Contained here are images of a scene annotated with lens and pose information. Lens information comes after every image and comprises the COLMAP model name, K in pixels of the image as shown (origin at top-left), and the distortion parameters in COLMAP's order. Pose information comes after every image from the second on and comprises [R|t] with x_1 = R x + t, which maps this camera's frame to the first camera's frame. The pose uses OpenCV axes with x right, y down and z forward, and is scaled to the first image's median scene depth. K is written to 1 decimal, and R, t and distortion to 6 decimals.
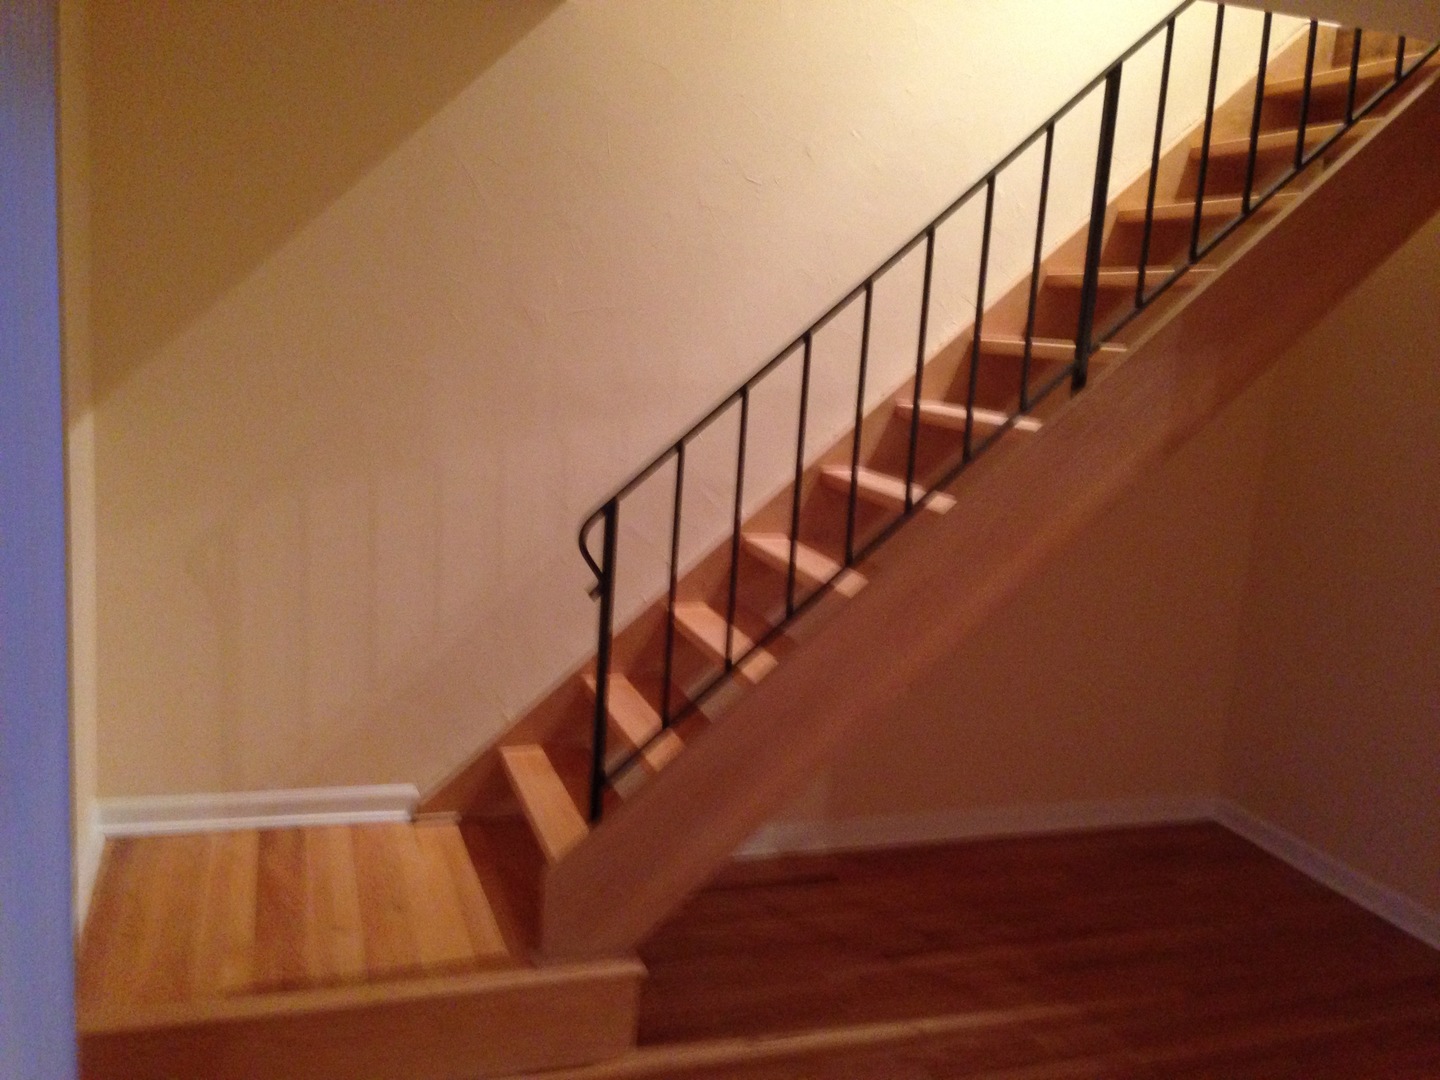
lens RADIAL K [[1344.2, 0, 725.7], [0, 1344.2, 534.1], [0, 0, 1]] dist [0.053637, 0.000000]
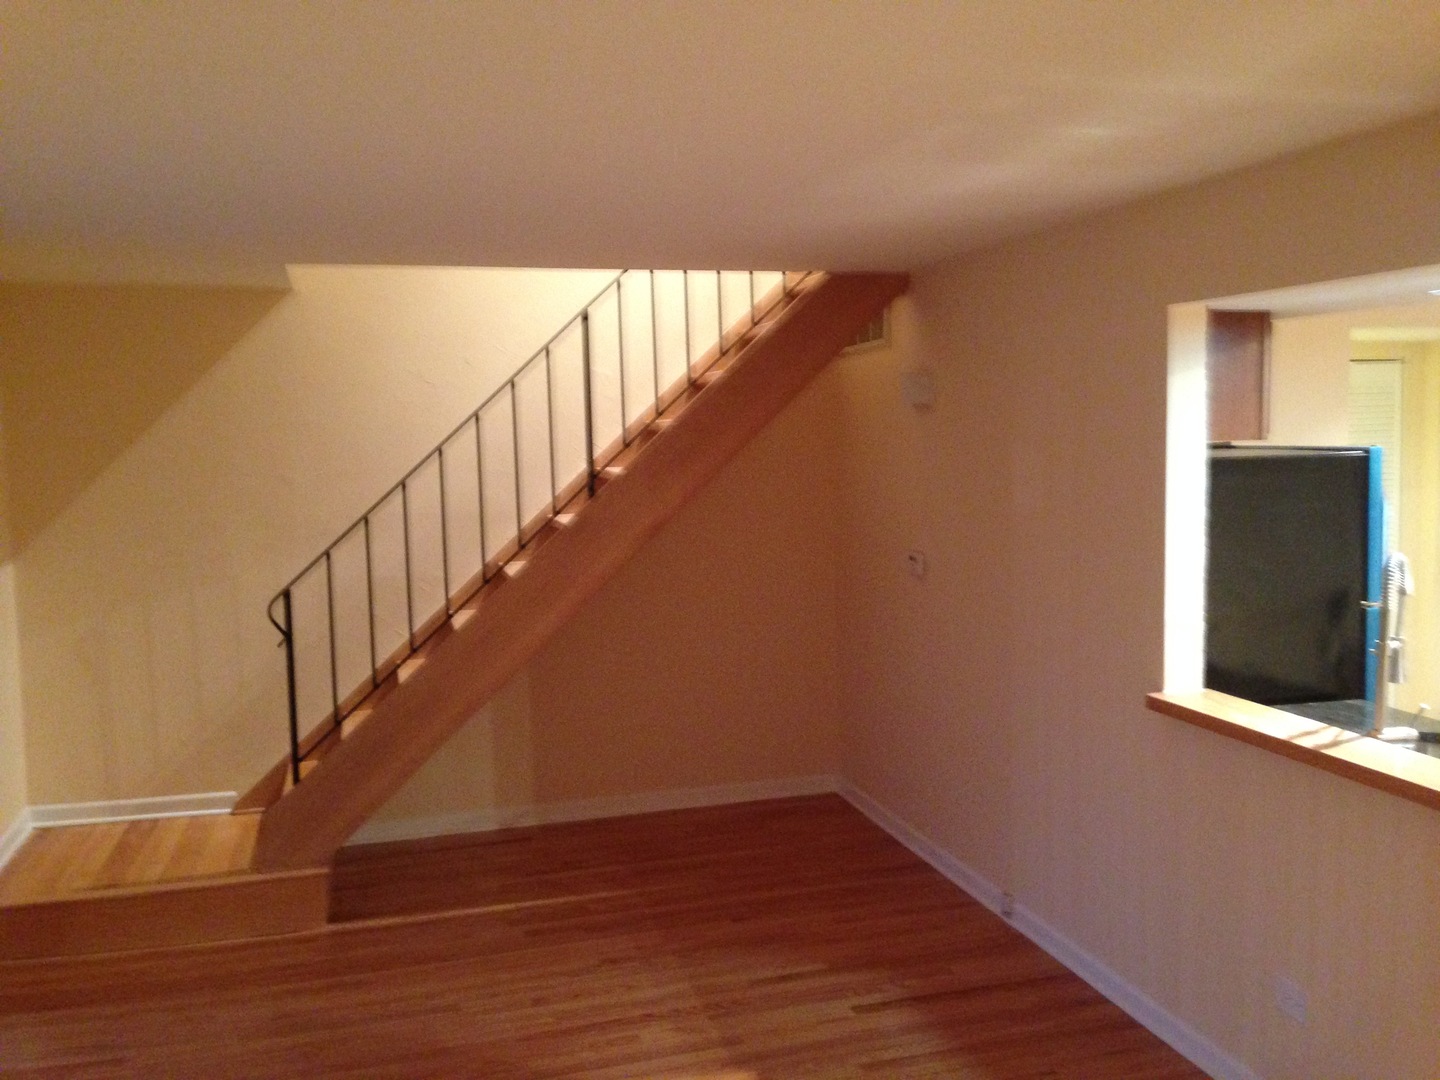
lens RADIAL K [[1344.2, 0, 718.8], [0, 1344.2, 538.7], [0, 0, 1]] dist [0.053637, 0.000000]
pose [[0.994157, -0.082185, -0.069978, 0.487245], [0.075709, 0.993002, -0.090637, 0.090813], [0.076937, 0.084809, 0.993422, -0.558400]]
